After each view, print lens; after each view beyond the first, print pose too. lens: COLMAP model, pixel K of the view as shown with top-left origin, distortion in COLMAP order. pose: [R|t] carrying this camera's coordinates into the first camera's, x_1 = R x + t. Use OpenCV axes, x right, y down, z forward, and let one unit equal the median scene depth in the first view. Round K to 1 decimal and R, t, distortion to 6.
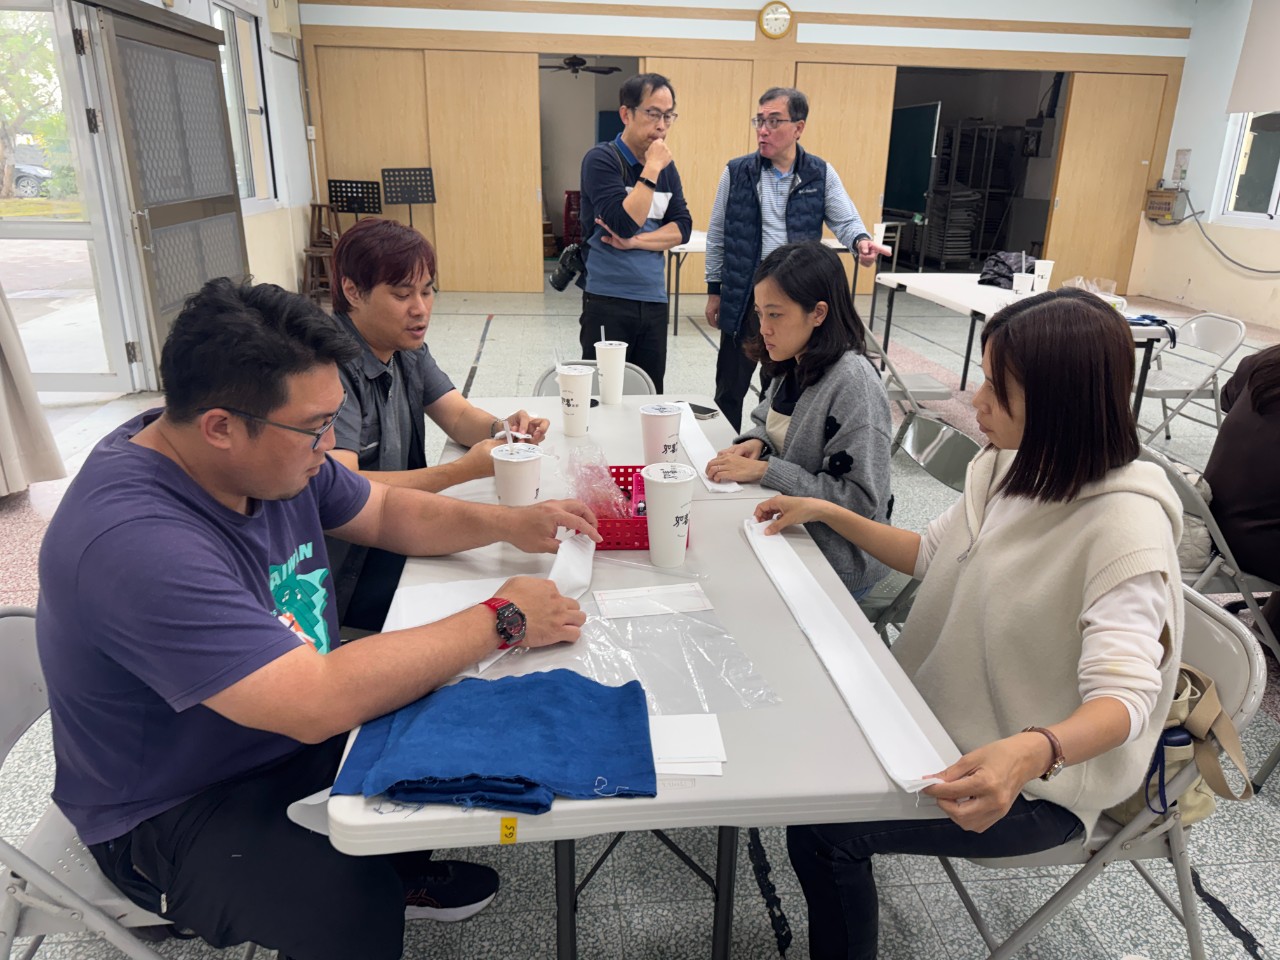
lens RADIAL K [[896.5, 0, 639.2], [0, 896.5, 475.7], [0, 0, 1]] dist [-0.012172, 0.000037]
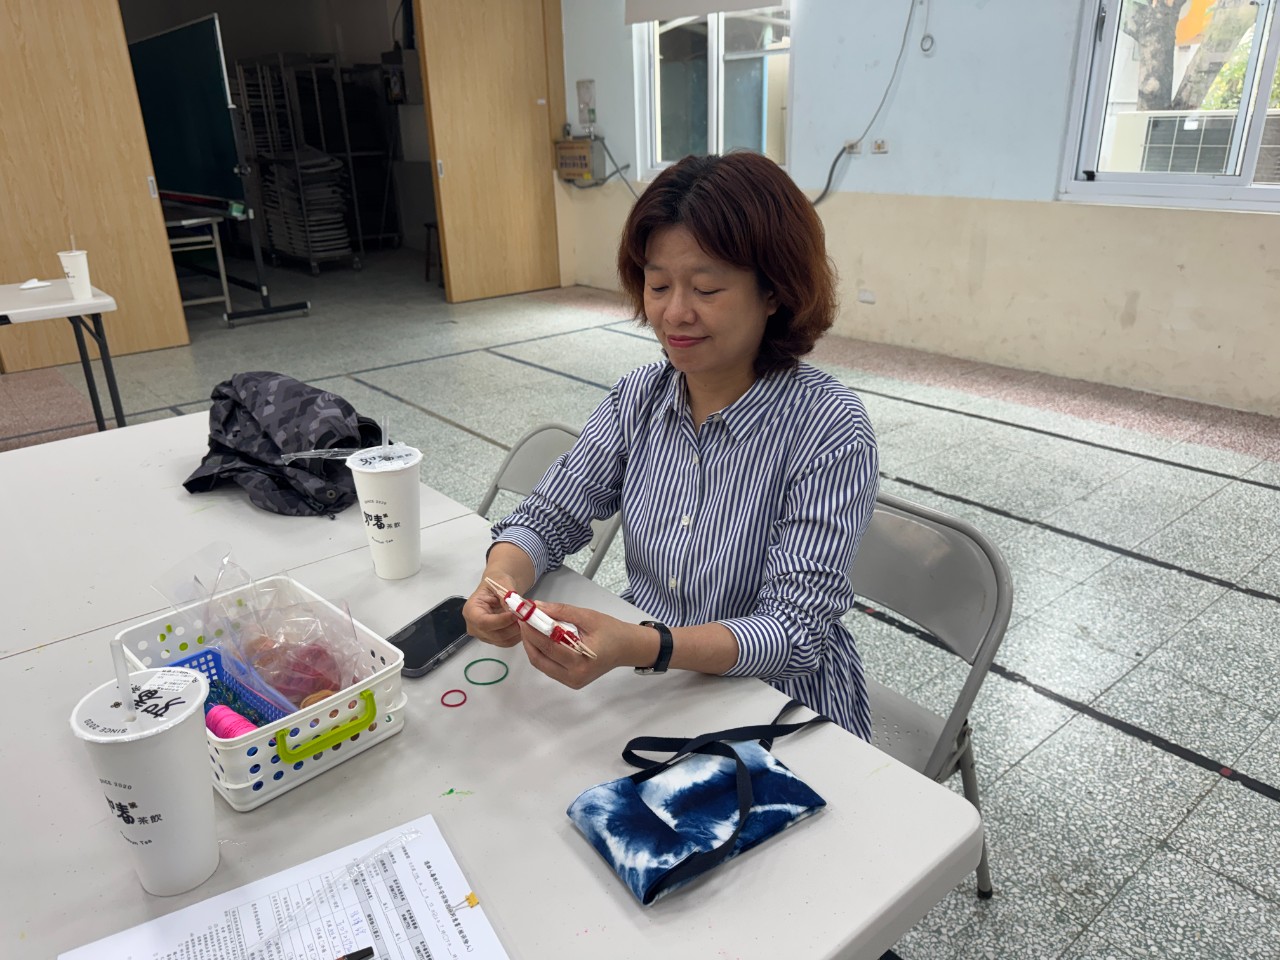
lens RADIAL K [[896.5, 0, 635.9], [0, 896.5, 486.4], [0, 0, 1]] dist [-0.012172, 0.000037]
pose [[0.823158, -0.252899, 0.508382, 0.187037], [0.228249, 0.967190, 0.111563, -0.115258], [-0.519916, 0.024204, 0.853874, 0.354862]]
